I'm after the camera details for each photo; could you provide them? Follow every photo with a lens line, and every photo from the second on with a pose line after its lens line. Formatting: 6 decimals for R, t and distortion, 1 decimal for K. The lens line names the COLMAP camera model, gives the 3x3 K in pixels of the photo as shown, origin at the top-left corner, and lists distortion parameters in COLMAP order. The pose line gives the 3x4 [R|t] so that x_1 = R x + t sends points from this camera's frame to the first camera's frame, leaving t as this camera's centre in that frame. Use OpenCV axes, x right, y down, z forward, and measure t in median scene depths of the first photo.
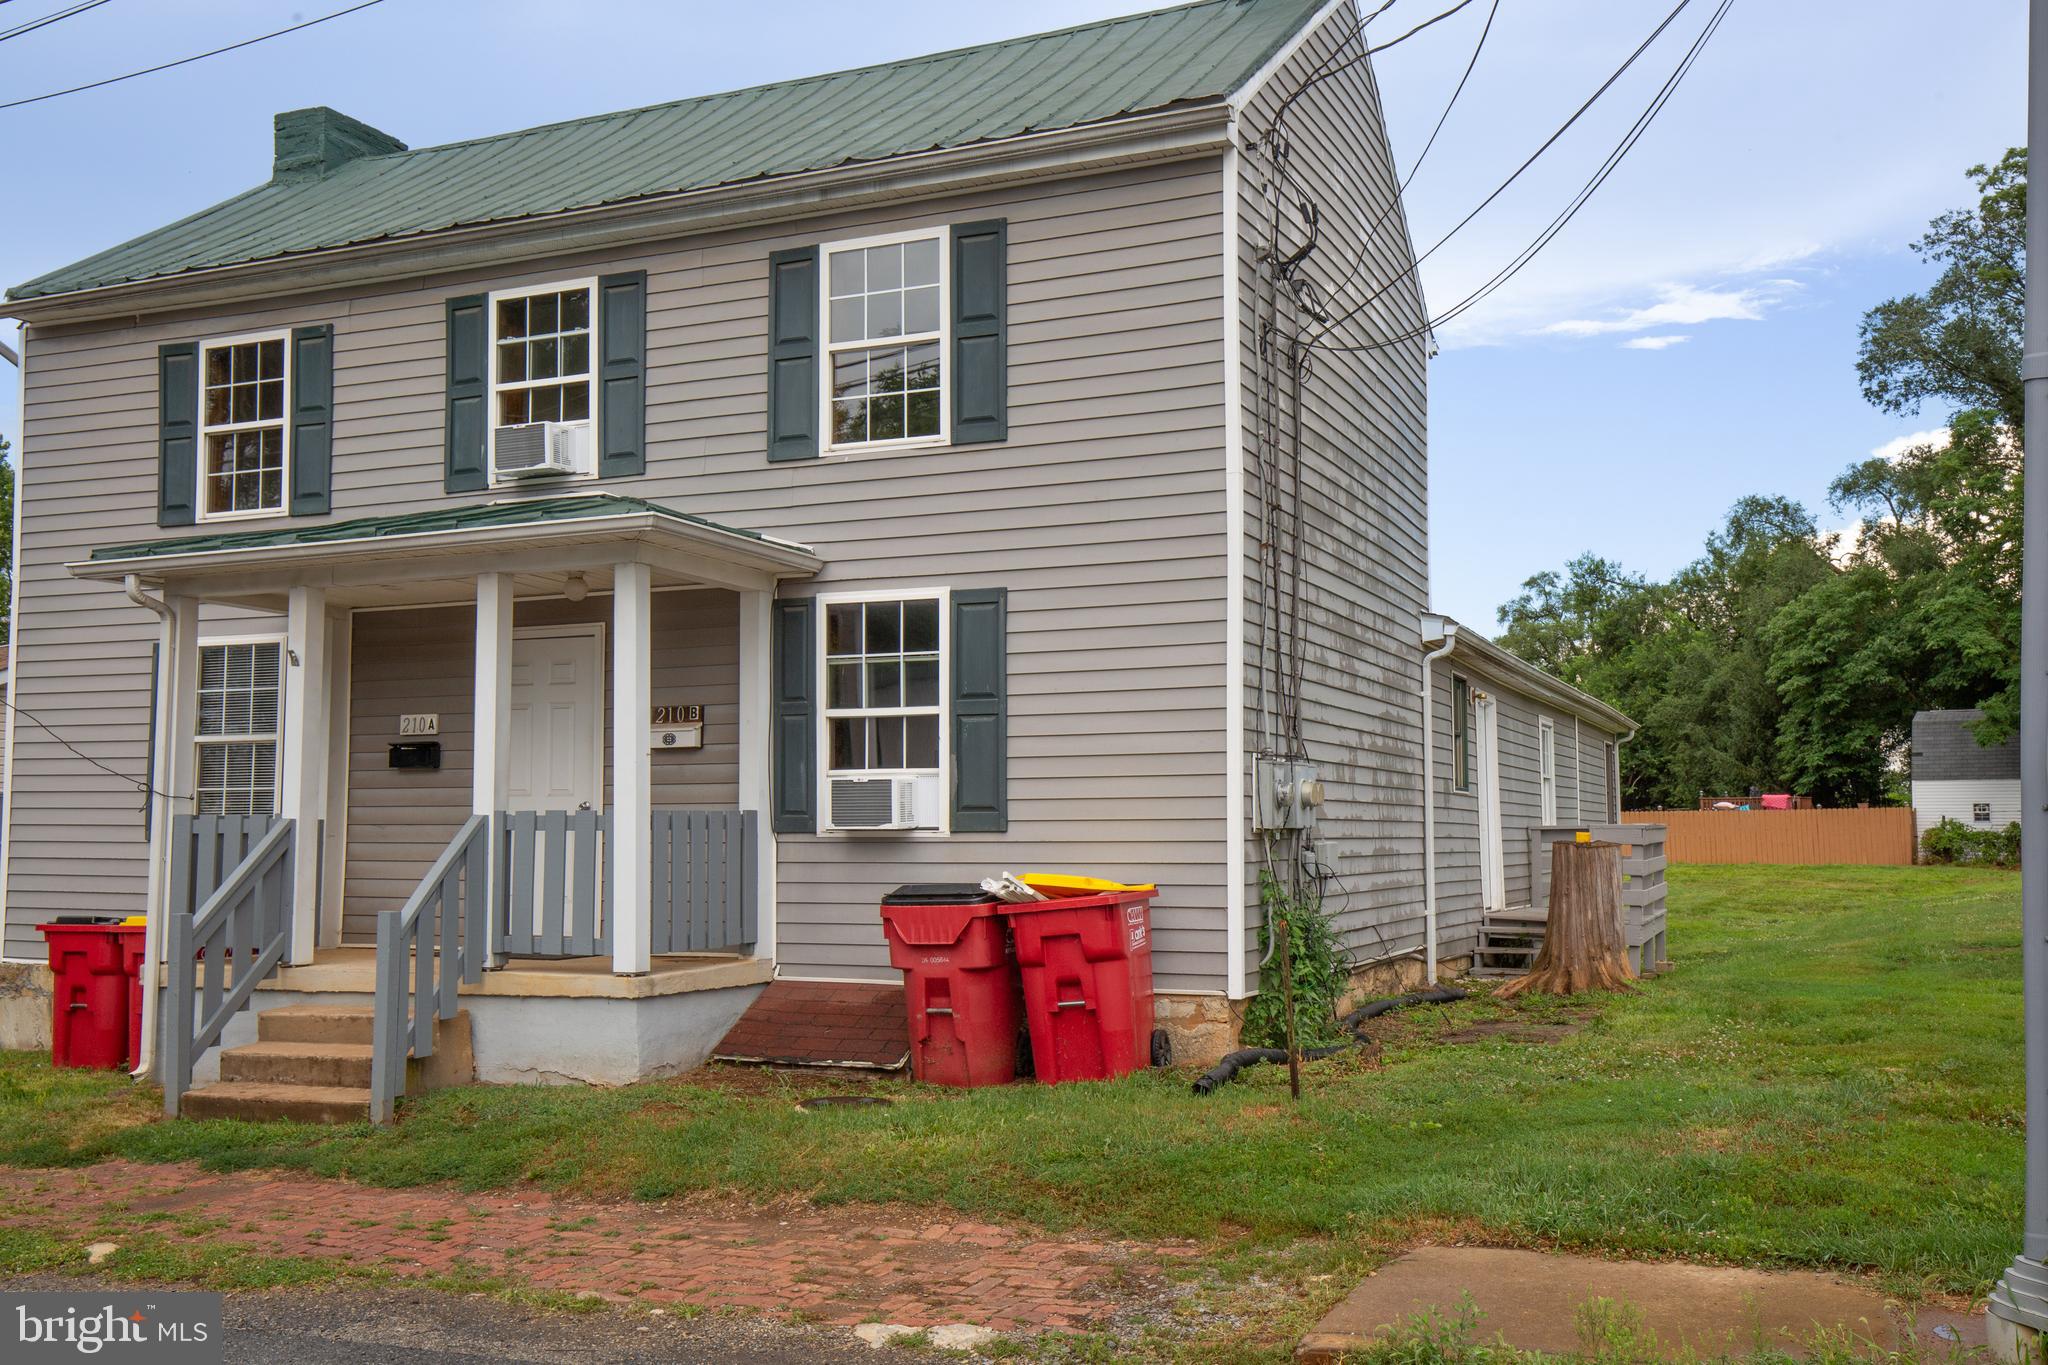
lens RADIAL K [[1890.3, 0, 1024.7], [0, 1890.3, 676.4], [0, 0, 1]] dist [0.021257, 0.000000]
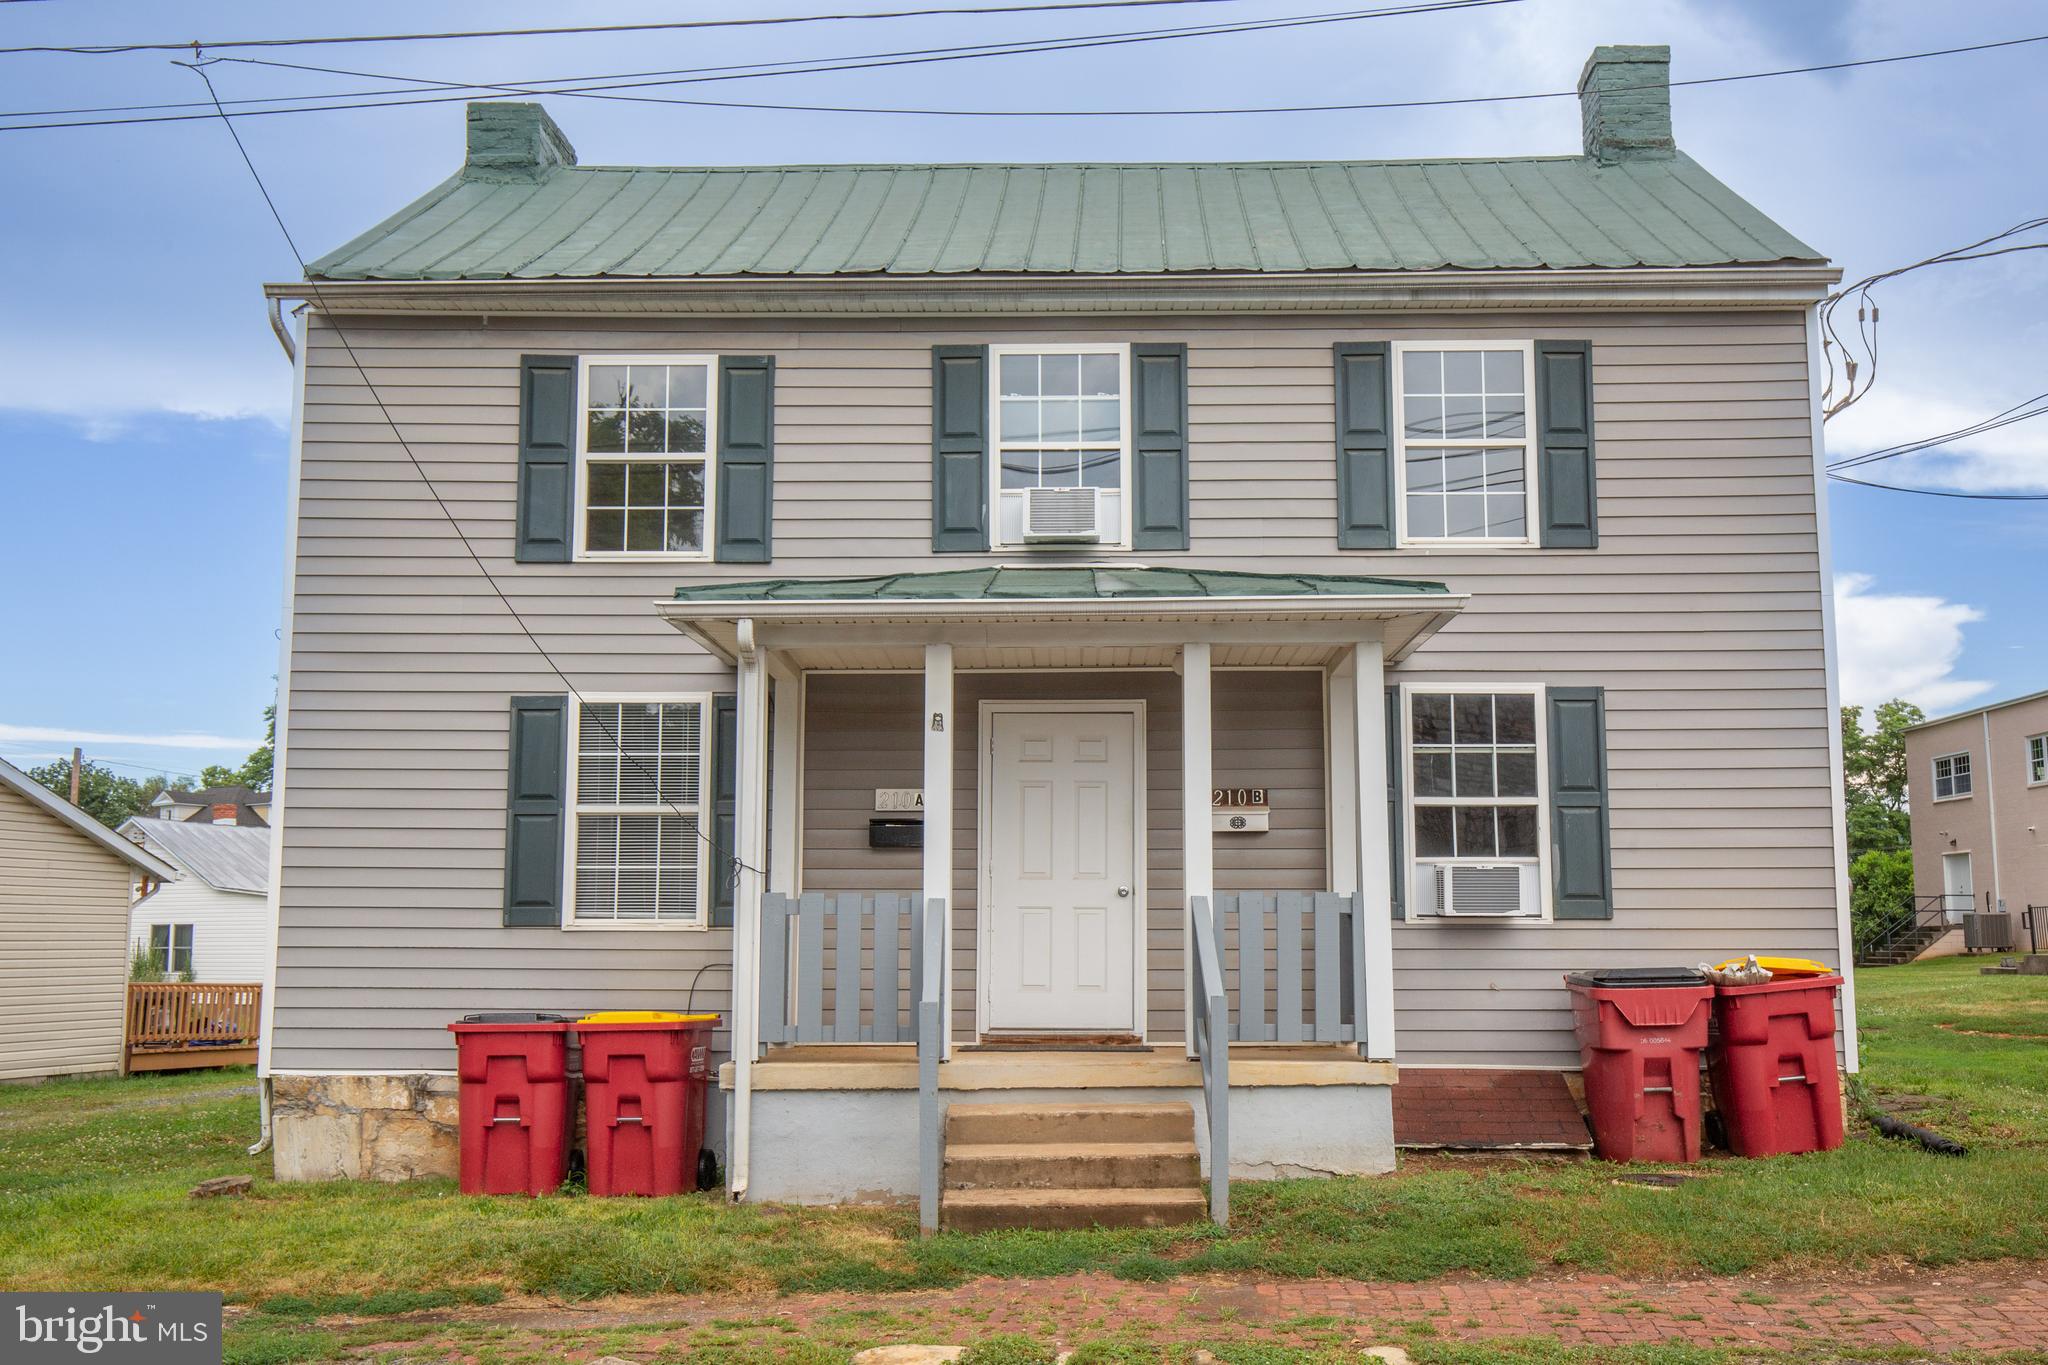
lens RADIAL K [[1920.5, 0, 1024.3], [0, 1920.5, 689.5], [0, 0, 1]] dist [0.018005, 0.000000]
pose [[0.923651, 0.053452, 0.379488, -0.684676], [-0.034096, 0.997760, -0.057549, 0.026044], [-0.381714, 0.040216, 0.923405, 0.126537]]
